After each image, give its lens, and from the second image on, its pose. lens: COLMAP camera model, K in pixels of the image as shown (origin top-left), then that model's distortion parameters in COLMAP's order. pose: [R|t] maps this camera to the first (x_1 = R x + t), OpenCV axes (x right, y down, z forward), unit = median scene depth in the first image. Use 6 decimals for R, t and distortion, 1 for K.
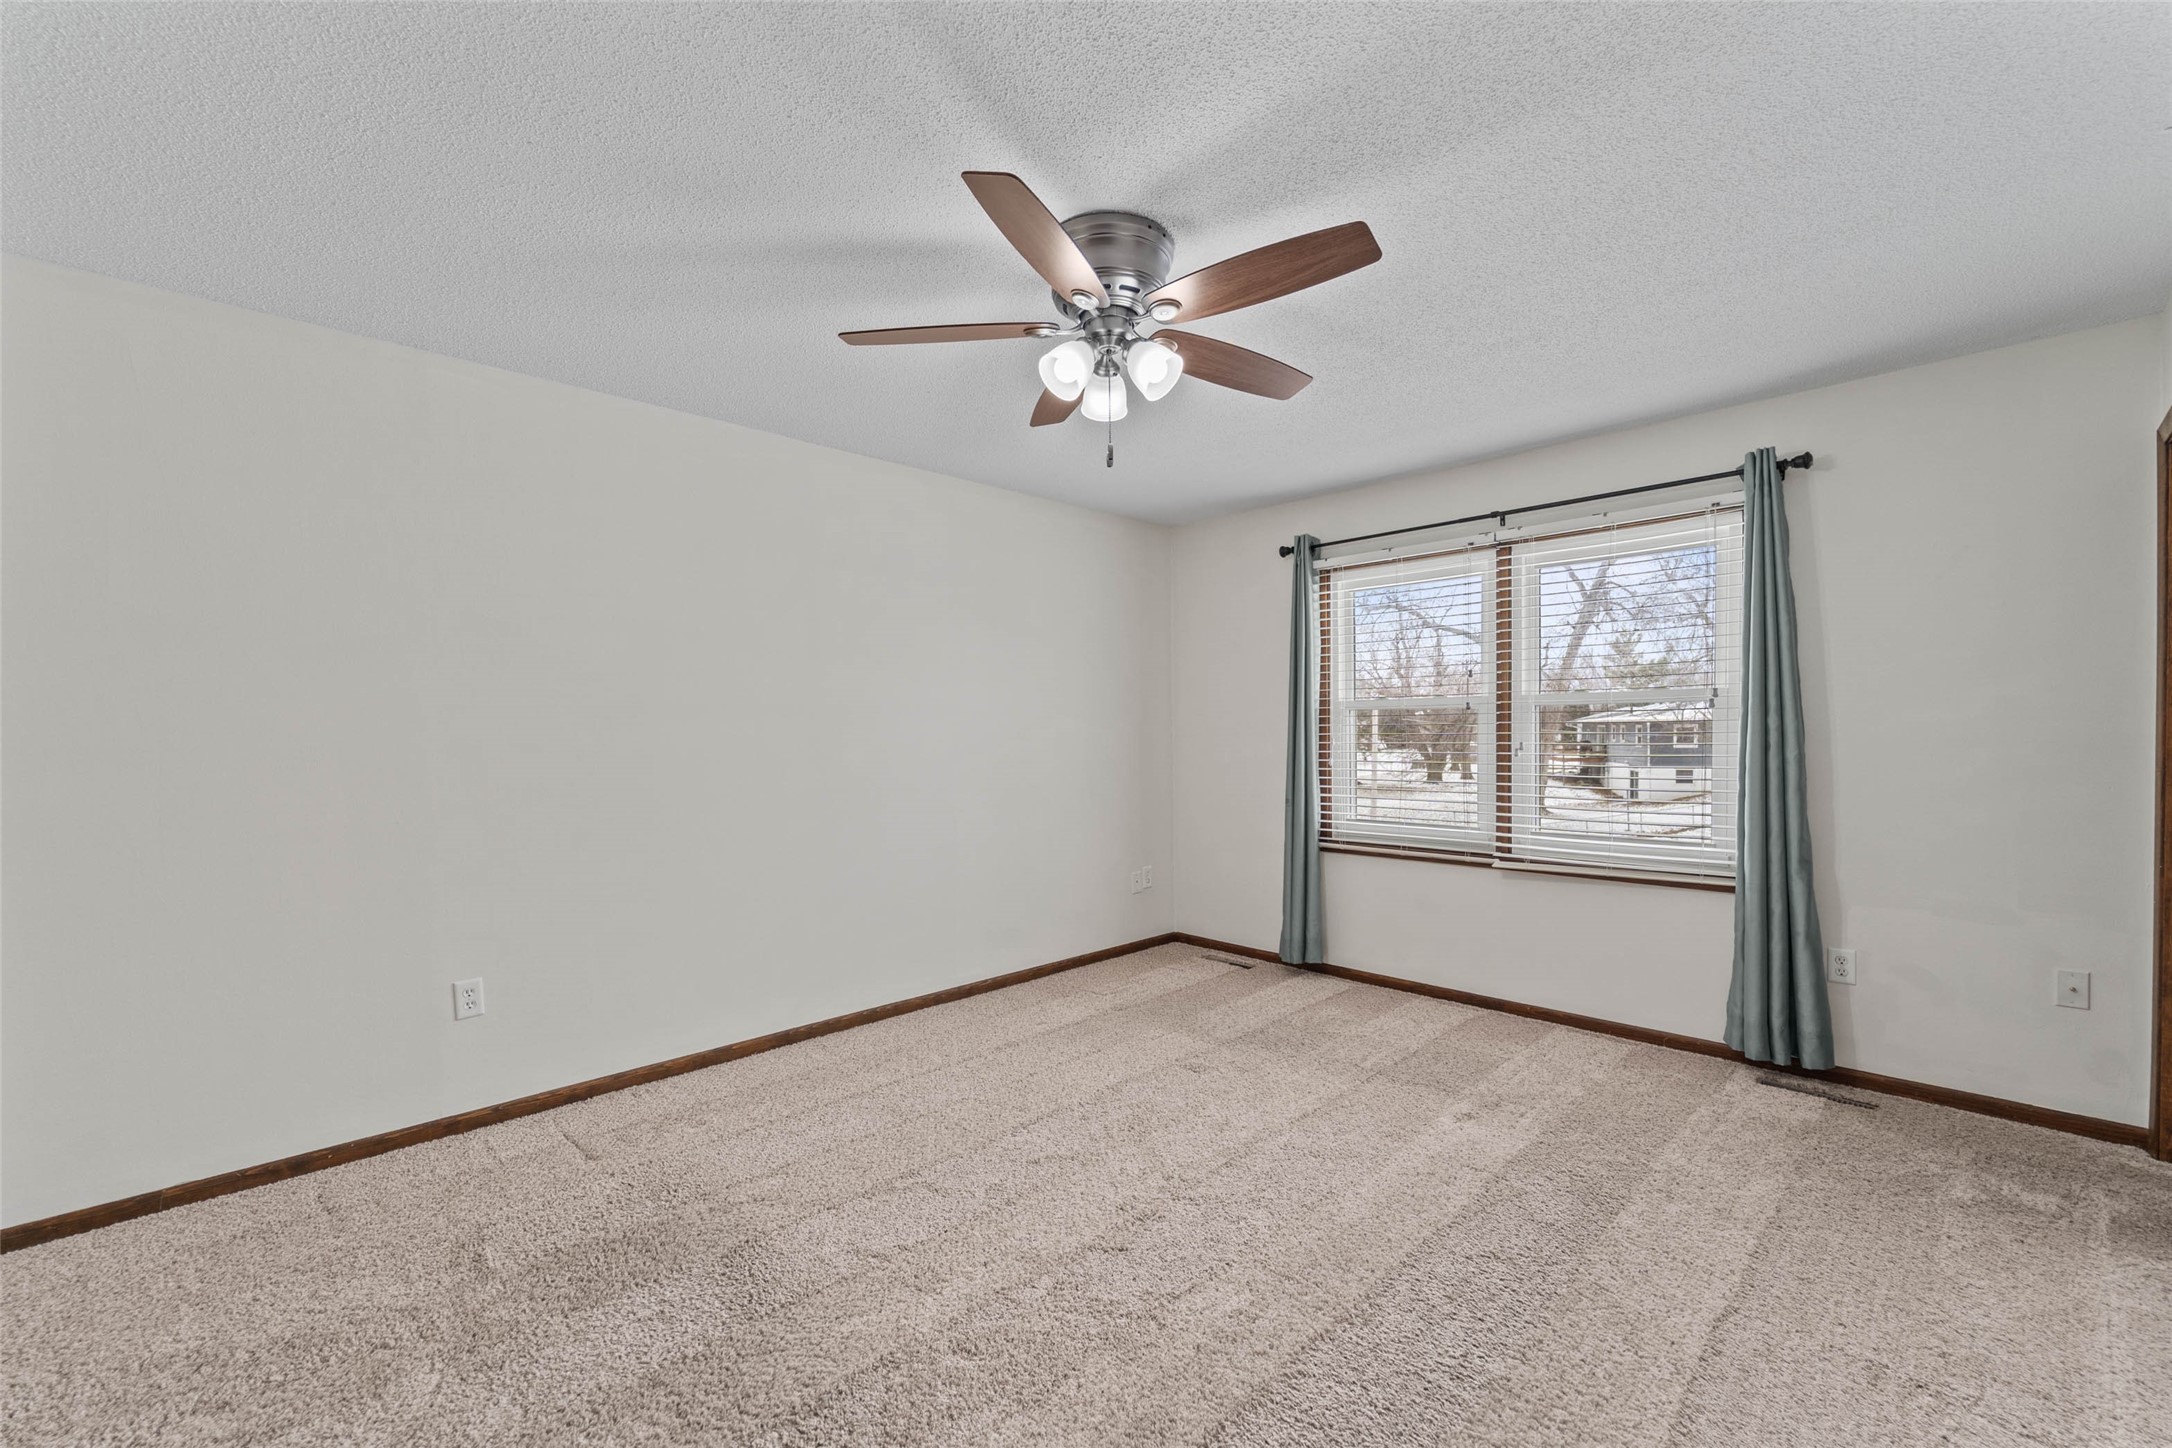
lens RADIAL K [[890.5, 0, 1070.9], [0, 890.5, 728.1], [0, 0, 1]] dist [0.000413, -0.000736]
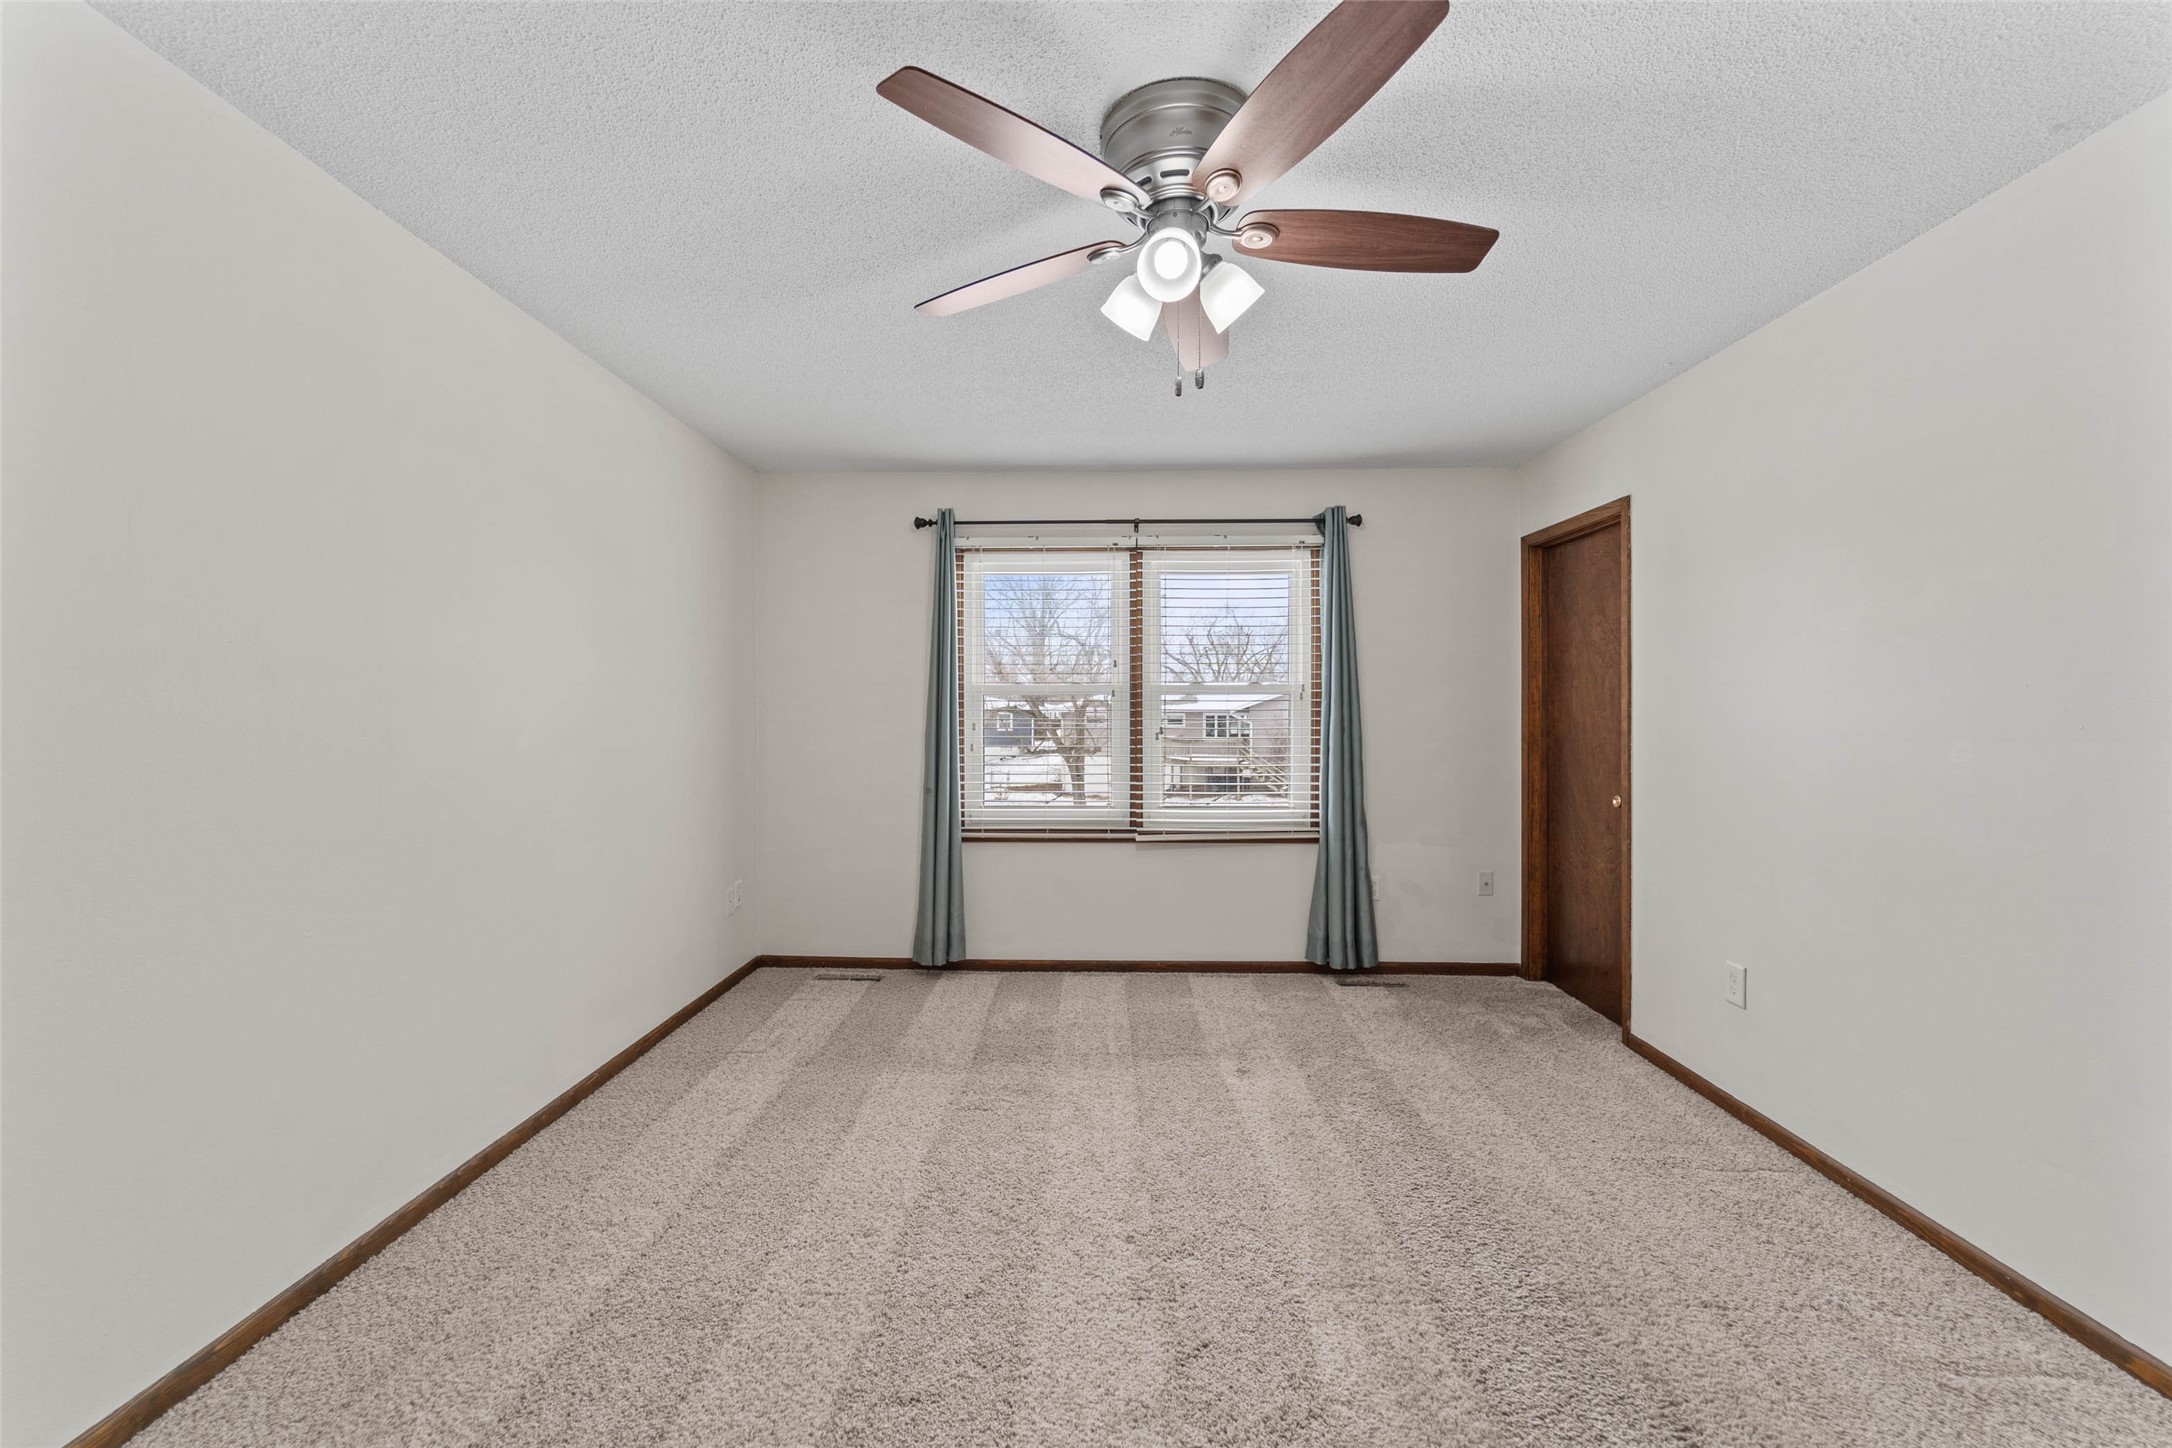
lens RADIAL K [[874.4, 0, 1098.6], [0, 874.4, 702.9], [0, 0, 1]] dist [0.000958, -0.000085]
pose [[0.714790, 0.016813, 0.699137, -0.366391], [-0.008649, 0.999847, -0.015203, 0.002984], [-0.699286, 0.004820, 0.714826, 0.302835]]
